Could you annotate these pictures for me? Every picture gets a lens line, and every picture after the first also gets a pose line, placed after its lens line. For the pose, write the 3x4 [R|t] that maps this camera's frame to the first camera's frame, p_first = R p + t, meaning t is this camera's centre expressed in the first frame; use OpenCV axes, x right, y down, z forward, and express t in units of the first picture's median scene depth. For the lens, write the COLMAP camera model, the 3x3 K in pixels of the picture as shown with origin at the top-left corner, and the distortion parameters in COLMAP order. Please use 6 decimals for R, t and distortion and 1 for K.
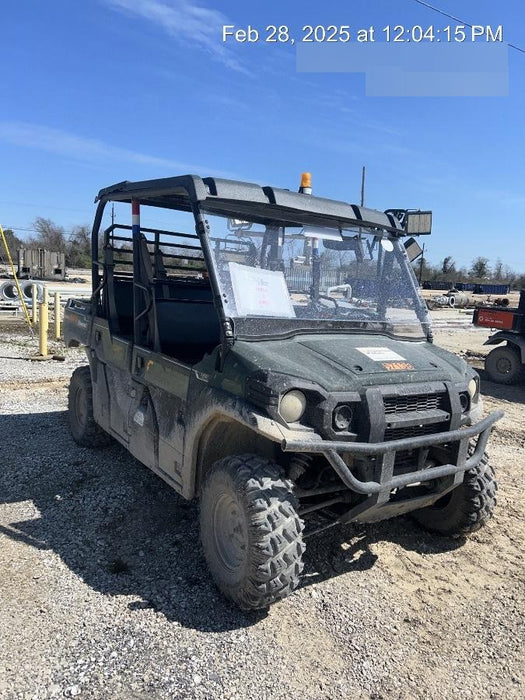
lens RADIAL K [[526.5, 0, 262.5], [0, 526.5, 350.0], [0, 0, 1]] dist [0.004060, 0.002857]
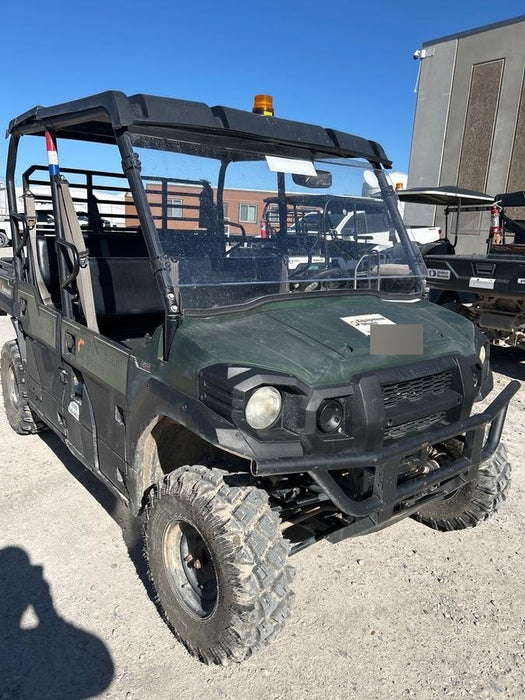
lens RADIAL K [[526.5, 0, 262.5], [0, 526.5, 350.0], [0, 0, 1]] dist [0.004060, 0.002857]
pose [[0.996238, -0.057997, 0.064393, 0.006897], [0.050675, 0.992635, 0.110035, -0.035173], [-0.070301, -0.106357, 0.991840, 0.180858]]
